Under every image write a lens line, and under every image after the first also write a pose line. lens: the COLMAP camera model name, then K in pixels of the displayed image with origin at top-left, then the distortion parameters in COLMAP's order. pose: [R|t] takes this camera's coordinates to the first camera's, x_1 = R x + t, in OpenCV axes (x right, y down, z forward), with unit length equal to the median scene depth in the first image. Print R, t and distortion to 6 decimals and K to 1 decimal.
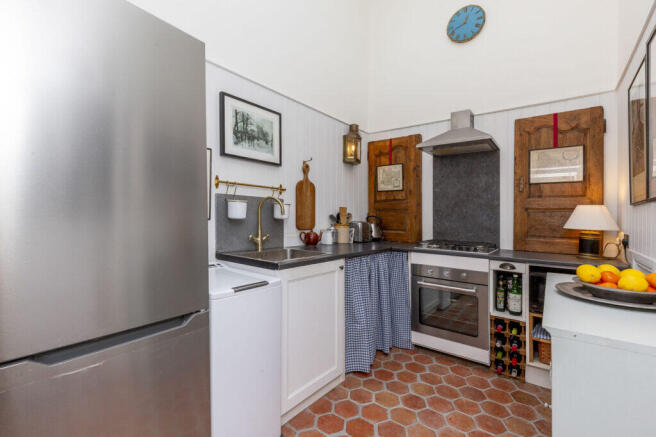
lens RADIAL K [[285.2, 0, 325.2], [0, 285.2, 212.6], [0, 0, 1]] dist [0.003795, 0.003115]
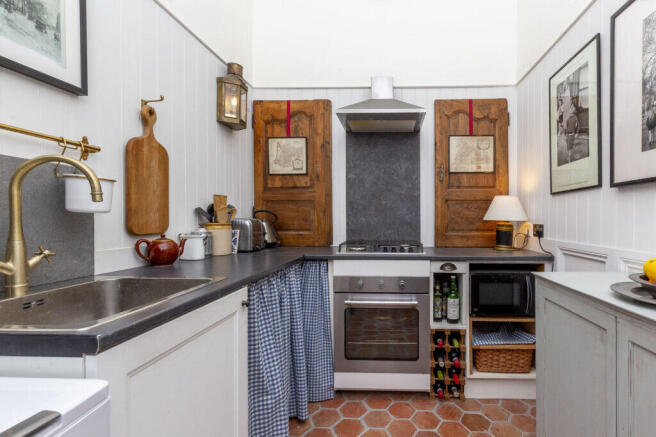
lens RADIAL K [[315.3, 0, 365.0], [0, 315.3, 212.9], [0, 0, 1]] dist [0.008439, -0.002292]
pose [[0.824312, -0.007416, 0.566088, -0.075195], [0.007044, 0.999971, 0.002843, 0.022898], [-0.566093, 0.001644, 0.824340, 0.337455]]
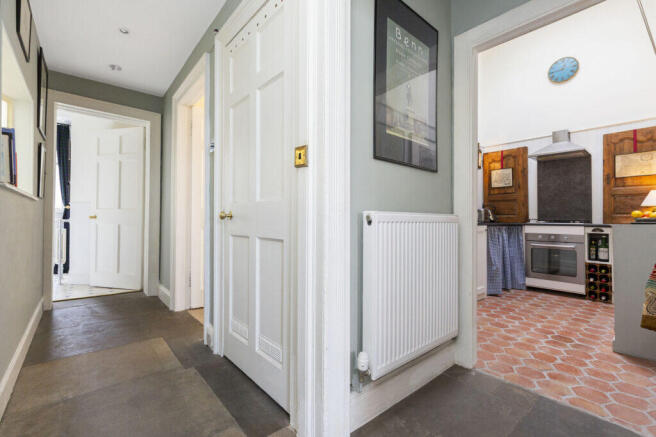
lens RADIAL K [[285.2, 0, 330.4], [0, 285.2, 218.8], [0, 0, 1]] dist [0.003795, 0.003115]
pose [[0.982196, -0.011500, -0.187507, -0.462755], [0.011841, 0.999930, 0.000699, 0.093354], [0.187485, -0.002907, 0.982263, -0.747981]]
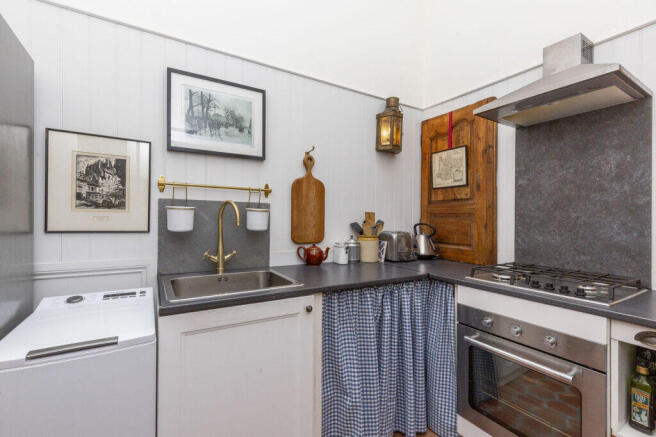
lens RADIAL K [[285.2, 0, 338.7], [0, 285.2, 217.2], [0, 0, 1]] dist [0.003795, 0.003115]
pose [[0.940388, -0.007465, -0.340023, 0.280079], [0.009381, 0.999948, 0.003990, -0.012083], [0.339975, -0.006942, 0.940409, 0.348349]]
